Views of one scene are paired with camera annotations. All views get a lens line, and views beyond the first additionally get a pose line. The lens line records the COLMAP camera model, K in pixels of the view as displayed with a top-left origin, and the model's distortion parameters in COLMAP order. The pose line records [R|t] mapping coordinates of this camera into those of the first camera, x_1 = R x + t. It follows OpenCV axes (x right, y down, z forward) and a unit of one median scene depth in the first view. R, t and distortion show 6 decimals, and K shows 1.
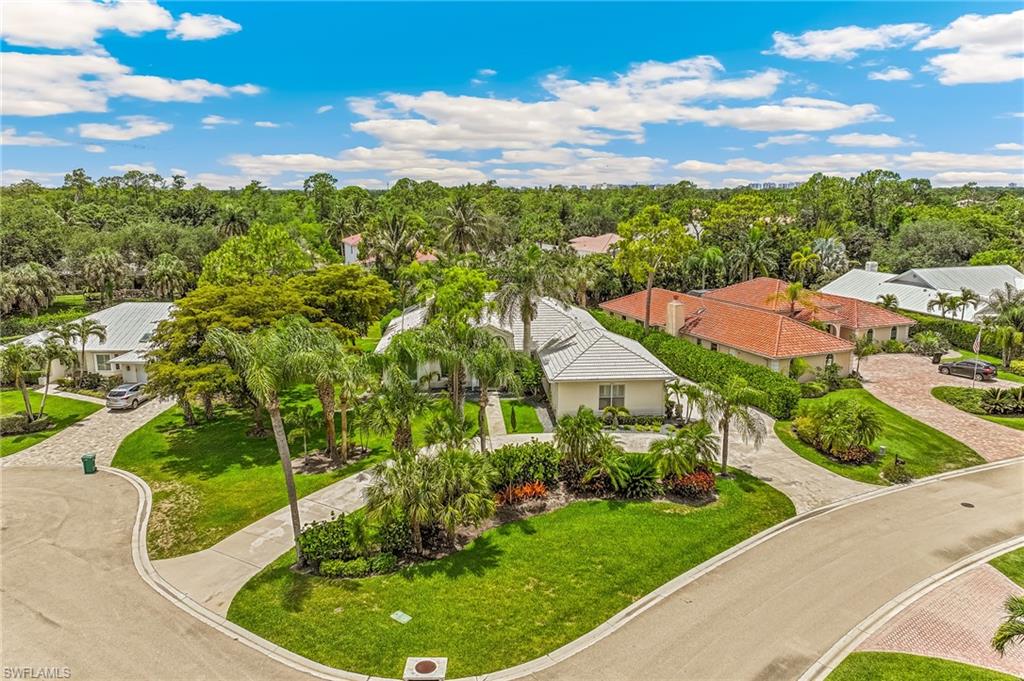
lens RADIAL K [[707.3, 0, 512.0], [0, 707.3, 340.5], [0, 0, 1]] dist [0.007930, 0.005630]
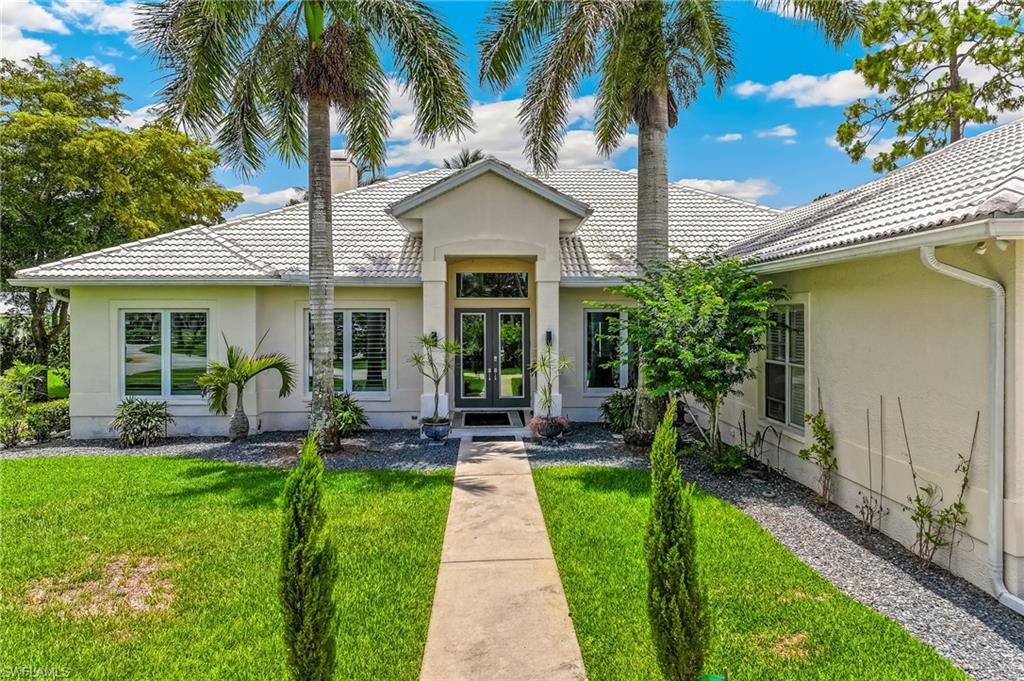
lens RADIAL K [[733.4, 0, 510.6], [0, 733.4, 318.9], [0, 0, 1]] dist [0.016853, 0.005445]
pose [[0.998670, -0.001049, -0.051543, -0.011680], [-0.009094, 0.980529, -0.196166, 0.077404], [0.050745, 0.196374, 0.979215, 0.721731]]
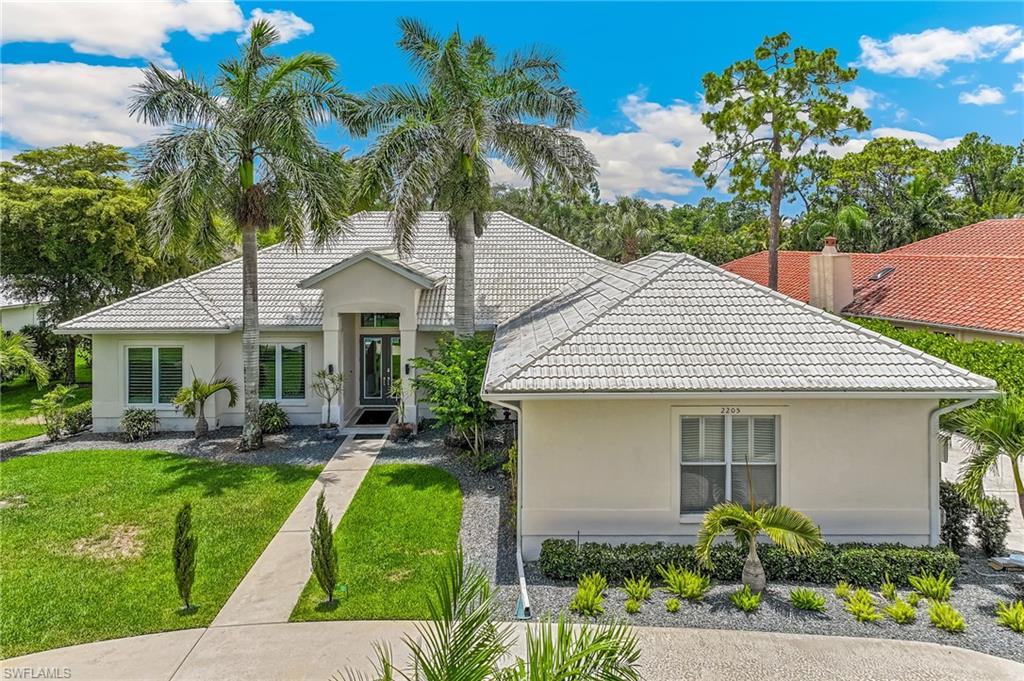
lens RADIAL K [[740.8, 0, 511.6], [0, 740.8, 247.6], [0, 0, 1]] dist [0.006069, 0.004781]
pose [[0.997371, 0.000833, -0.072457, 0.067188], [-0.014577, 0.981797, -0.189371, 0.045510], [0.070980, 0.189930, 0.979229, 0.592918]]
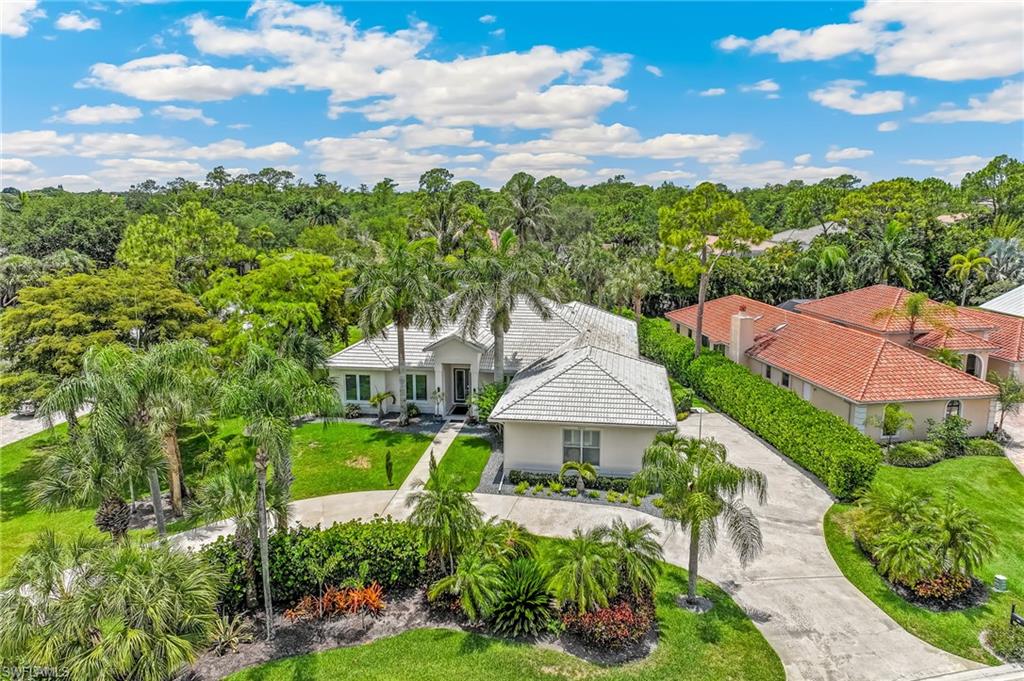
lens RADIAL K [[707.3, 0, 512.0], [0, 707.3, 340.5], [0, 0, 1]] dist [0.007930, 0.005630]
pose [[0.974542, 0.044357, -0.219774, 0.186625], [-0.045019, 0.998984, 0.001995, -0.020012], [0.219639, 0.007950, 0.975549, 0.251211]]
